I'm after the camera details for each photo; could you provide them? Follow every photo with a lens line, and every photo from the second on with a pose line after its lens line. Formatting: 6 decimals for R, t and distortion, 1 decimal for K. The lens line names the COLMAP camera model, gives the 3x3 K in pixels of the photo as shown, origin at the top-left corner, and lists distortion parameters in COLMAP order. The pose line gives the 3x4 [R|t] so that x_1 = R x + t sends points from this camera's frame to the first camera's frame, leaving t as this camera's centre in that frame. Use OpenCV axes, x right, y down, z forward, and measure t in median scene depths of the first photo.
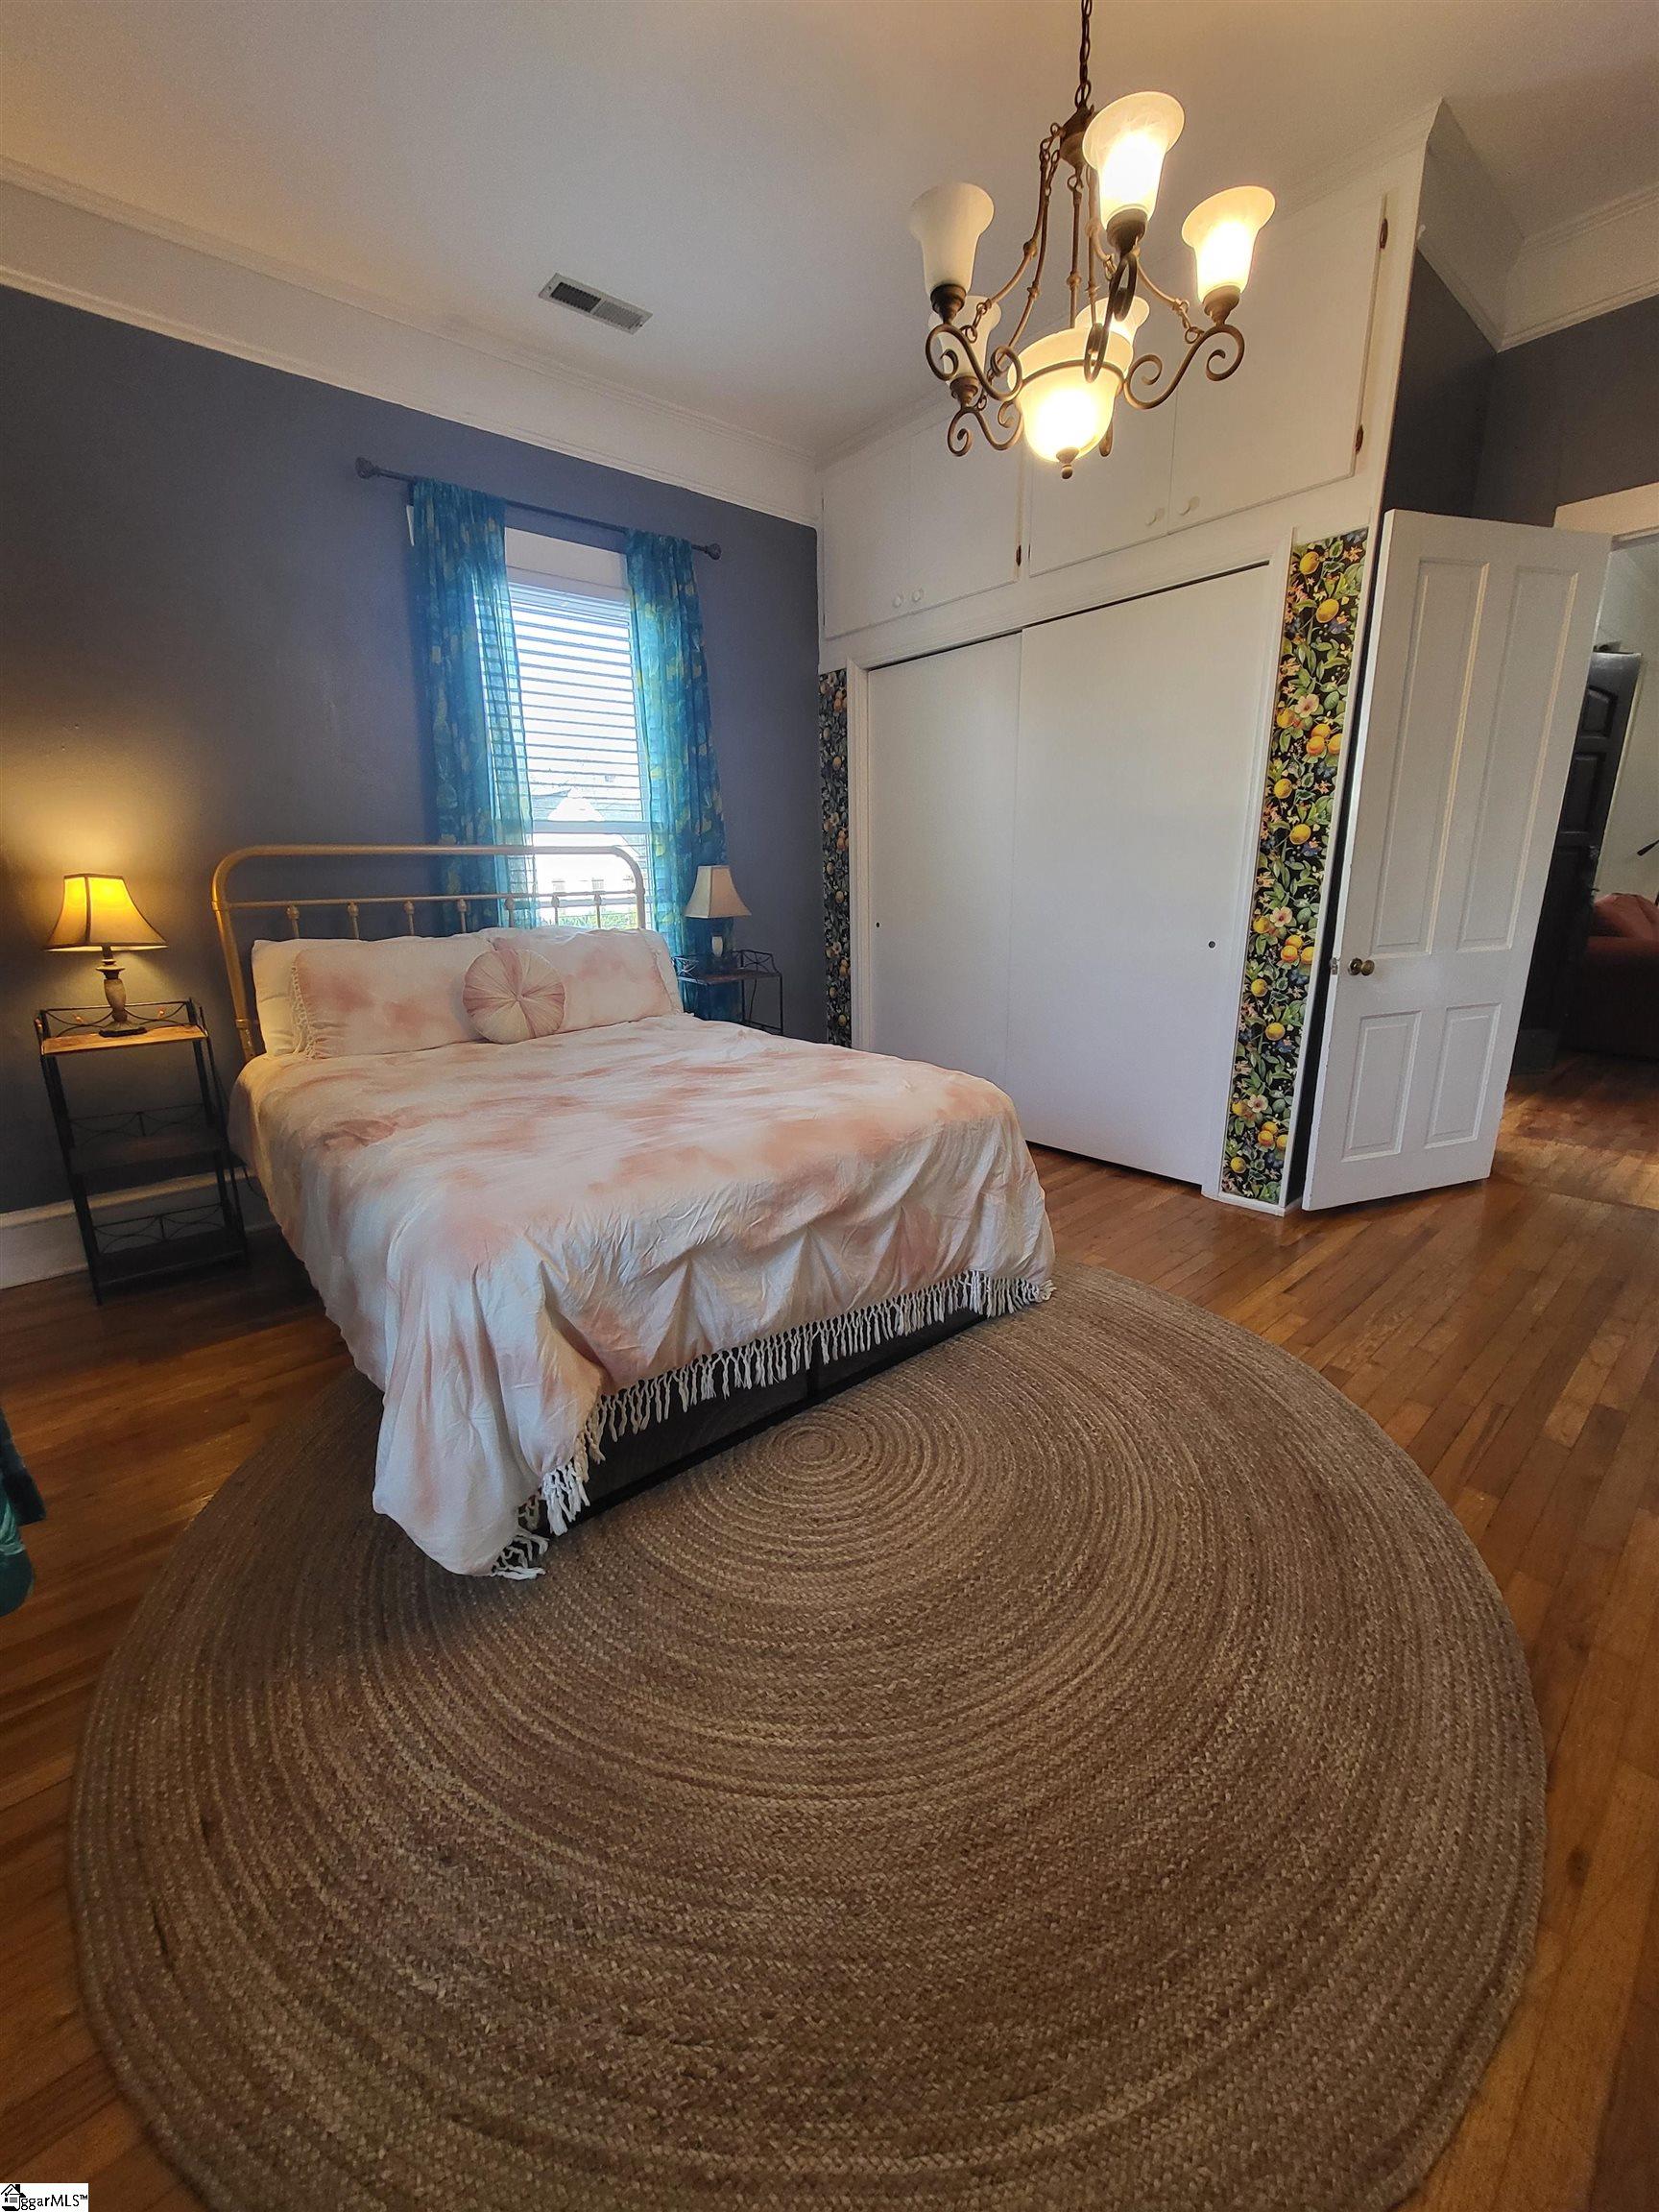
lens RADIAL K [[866.7, 0, 818.0], [0, 866.7, 1113.3], [0, 0, 1]] dist [0.002079, 0.000172]
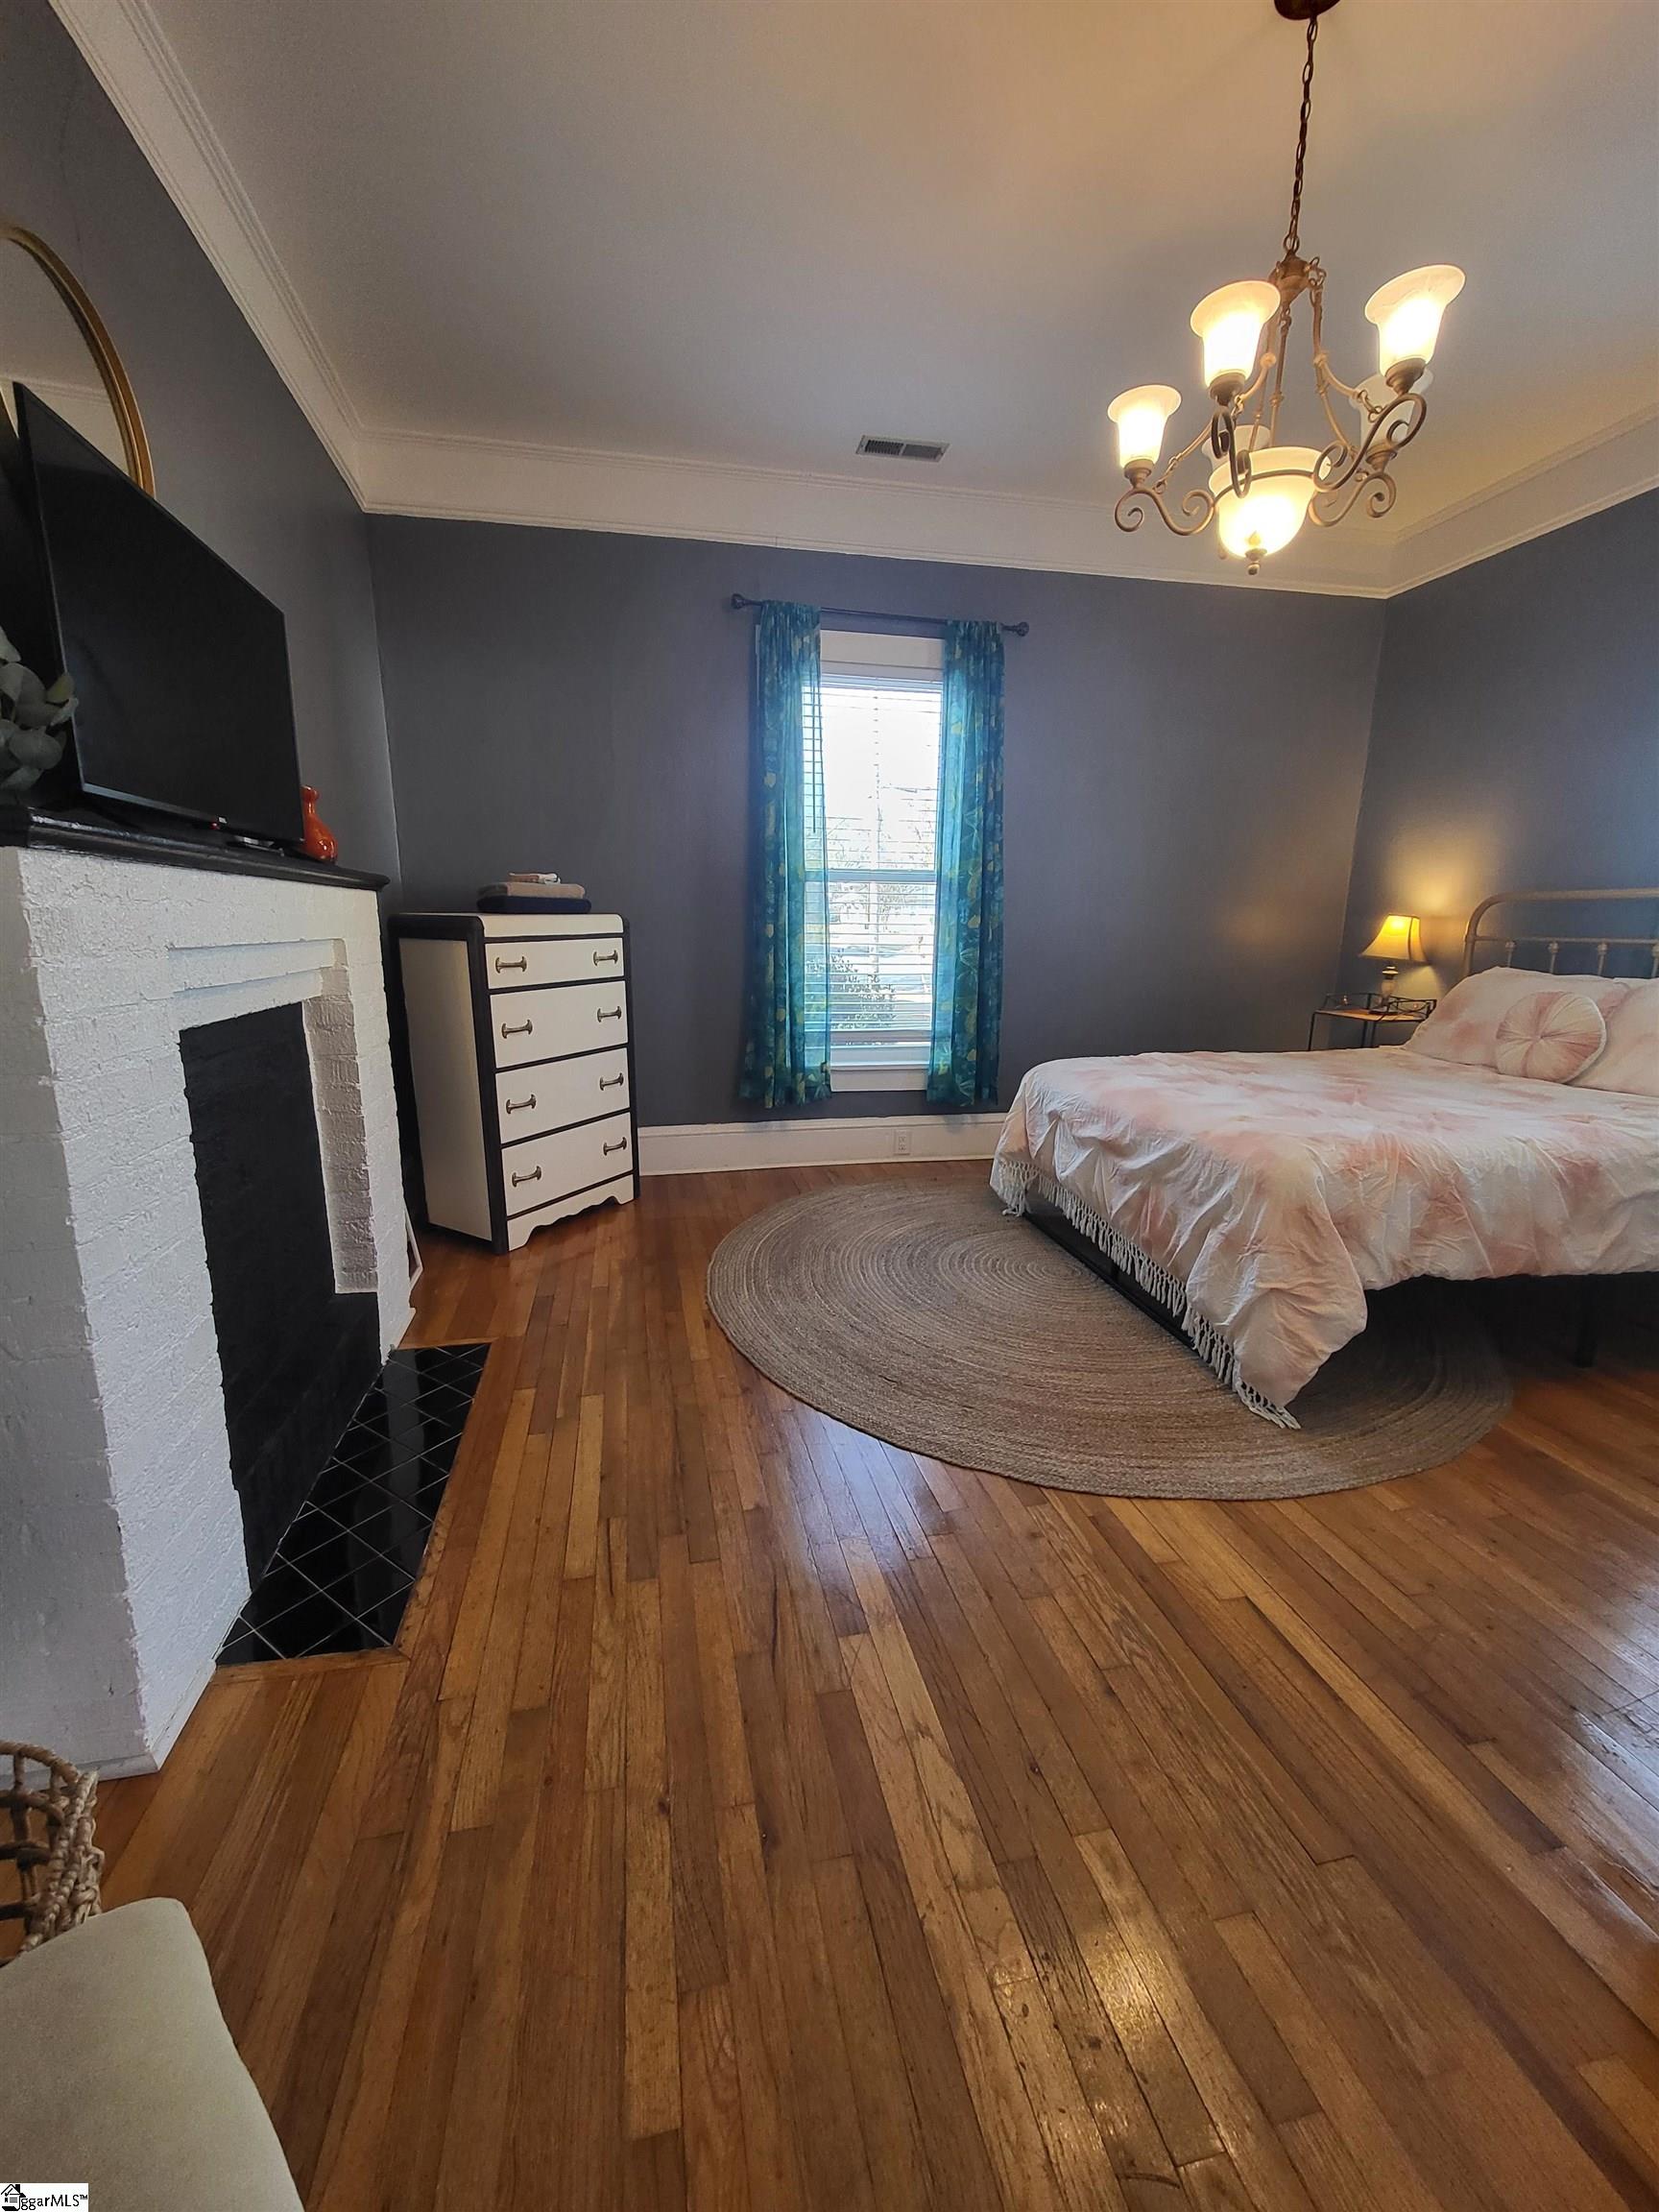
lens RADIAL K [[866.7, 0, 818.0], [0, 866.7, 1113.3], [0, 0, 1]] dist [0.002079, 0.000172]
pose [[-0.479209, 0.210084, -0.852188, 1.415456], [-0.230340, 0.906798, 0.353073, -0.324358], [0.846937, 0.365489, -0.386155, 1.048503]]
